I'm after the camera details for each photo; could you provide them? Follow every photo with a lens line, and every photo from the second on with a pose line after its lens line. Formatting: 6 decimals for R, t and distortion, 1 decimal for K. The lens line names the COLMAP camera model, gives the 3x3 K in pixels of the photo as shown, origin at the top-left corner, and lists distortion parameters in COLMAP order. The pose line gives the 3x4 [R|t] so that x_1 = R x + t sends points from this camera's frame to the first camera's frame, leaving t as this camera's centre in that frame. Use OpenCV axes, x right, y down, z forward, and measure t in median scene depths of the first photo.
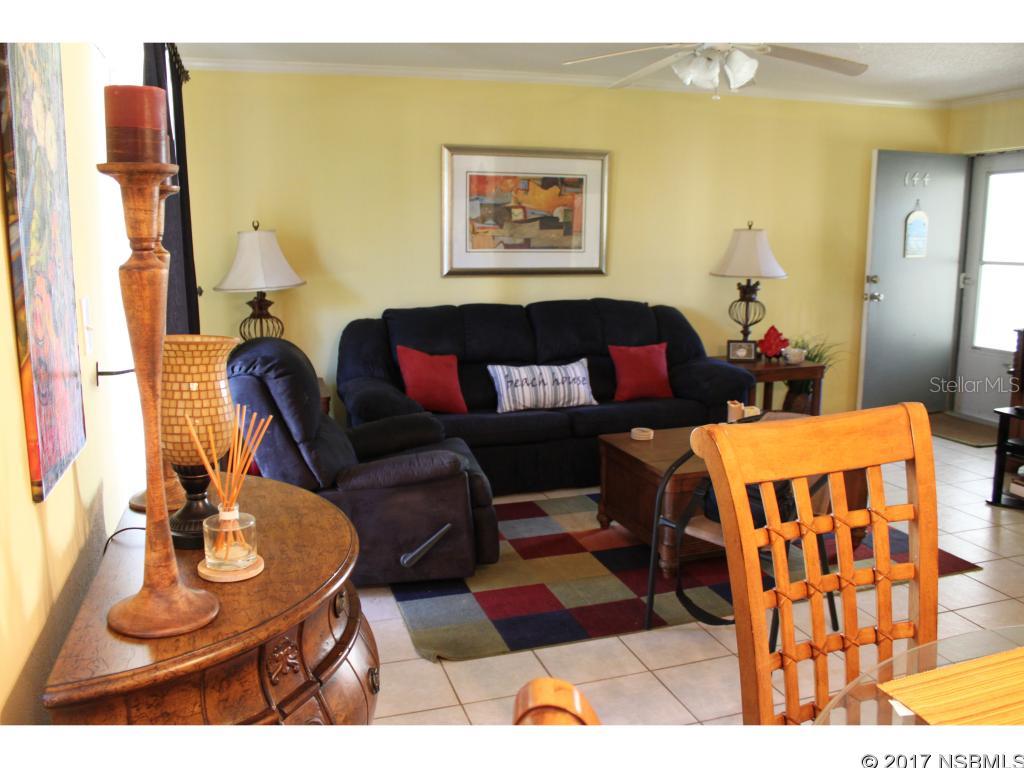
lens RADIAL K [[851.9, 0, 510.3], [0, 851.9, 384.8], [0, 0, 1]] dist [-0.151529, 0.121542]
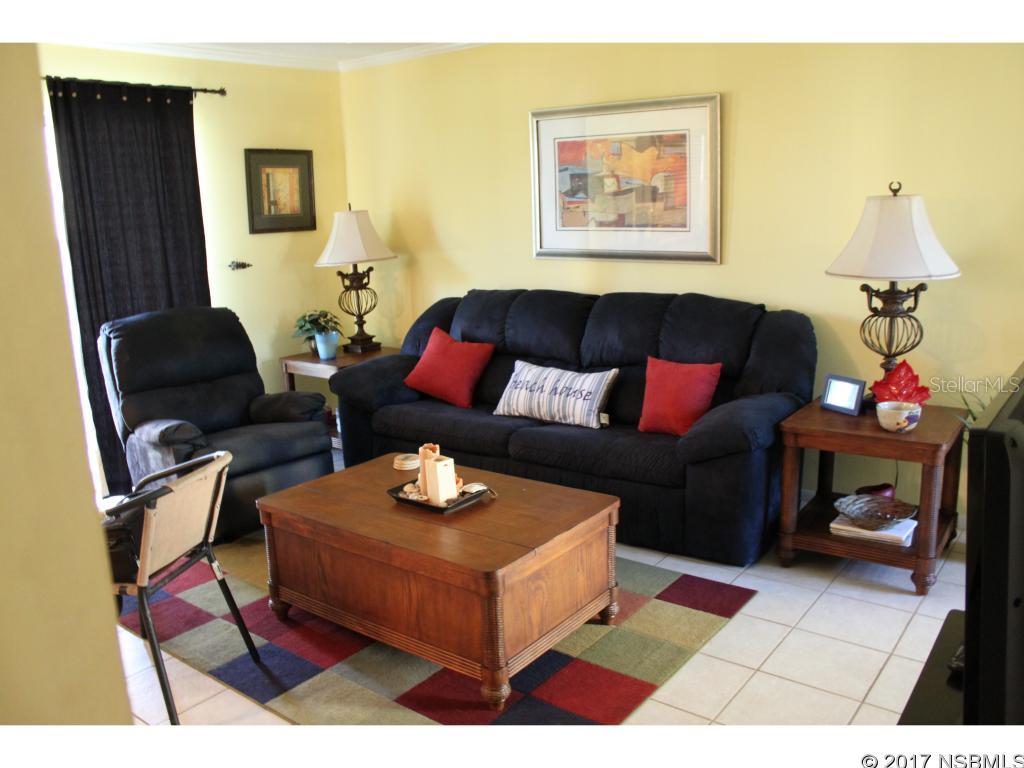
lens RADIAL K [[851.9, 0, 511.0], [0, 851.9, 380.0], [0, 0, 1]] dist [-0.151529, 0.121542]
pose [[0.552388, 0.153117, -0.819404, 0.658033], [-0.116187, 0.987532, 0.106208, -0.090206], [0.825450, 0.036536, 0.563291, 0.466178]]
